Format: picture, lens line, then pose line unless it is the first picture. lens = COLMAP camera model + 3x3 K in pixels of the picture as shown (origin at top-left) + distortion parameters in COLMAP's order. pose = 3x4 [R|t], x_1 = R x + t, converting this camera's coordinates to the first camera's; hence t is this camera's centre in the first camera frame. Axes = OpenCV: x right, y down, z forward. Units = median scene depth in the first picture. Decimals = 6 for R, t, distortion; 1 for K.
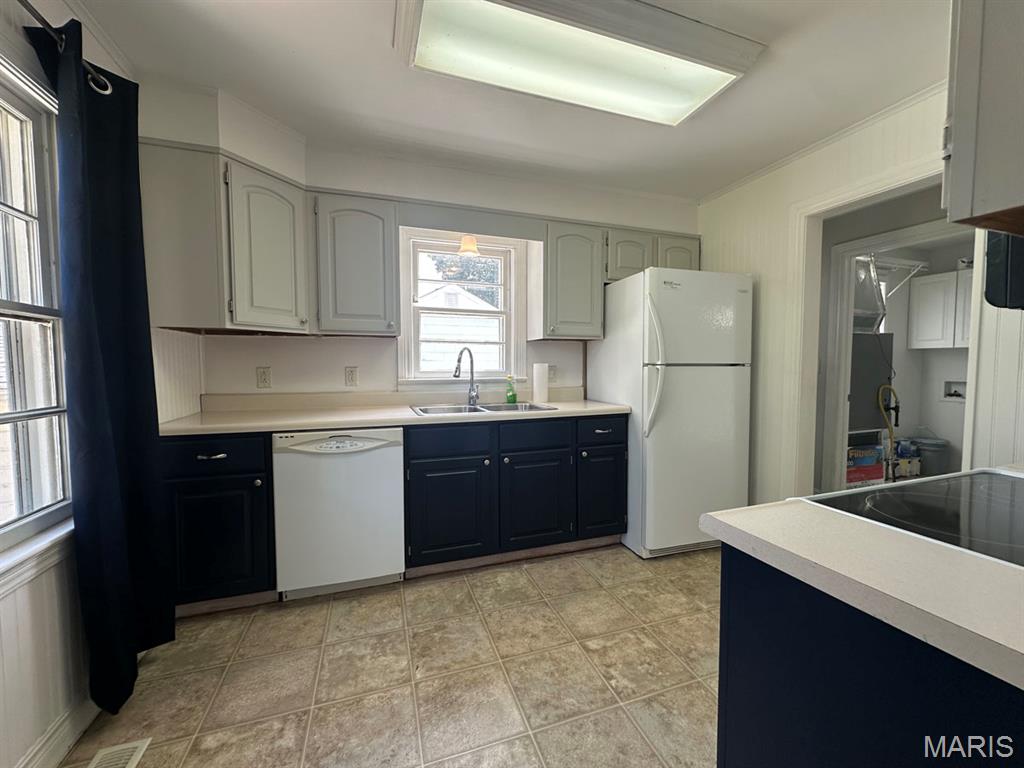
lens RADIAL K [[409.3, 0, 517.2], [0, 409.3, 386.6], [0, 0, 1]] dist [-0.000884, -0.000147]
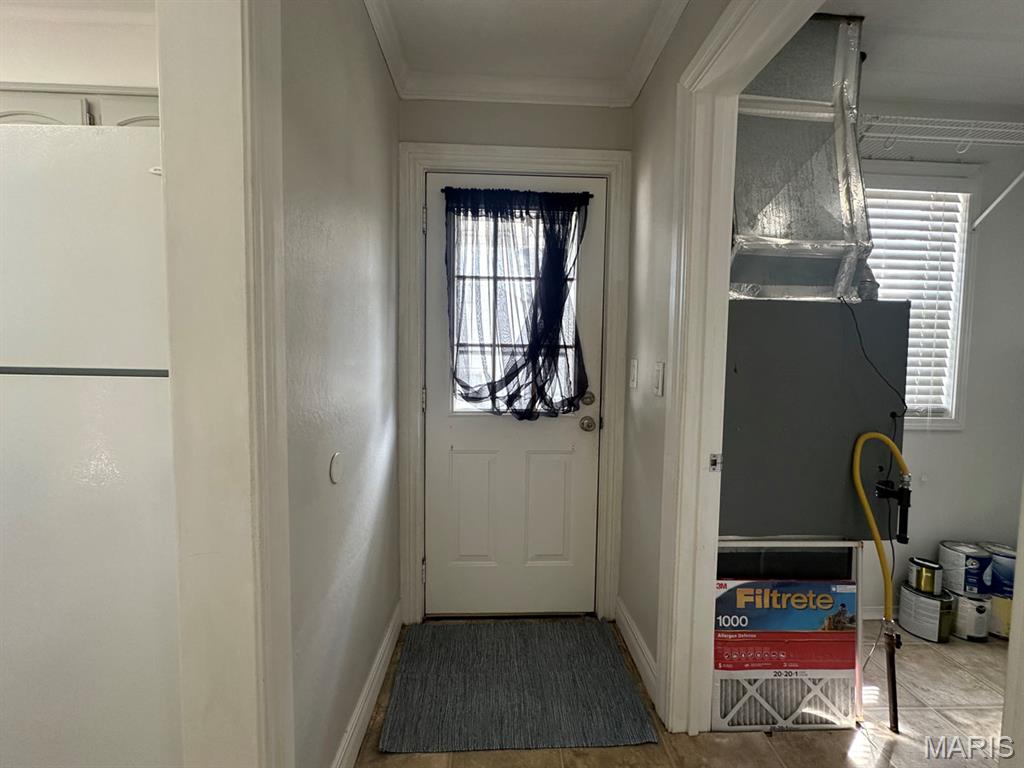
lens RADIAL K [[409.3, 0, 517.2], [0, 409.3, 386.6], [0, 0, 1]] dist [-0.000884, -0.000147]
pose [[0.956009, 0.044757, -0.289904, 0.356856], [-0.040963, 0.998977, 0.019143, -0.021821], [0.290464, -0.006426, 0.956864, 0.273654]]
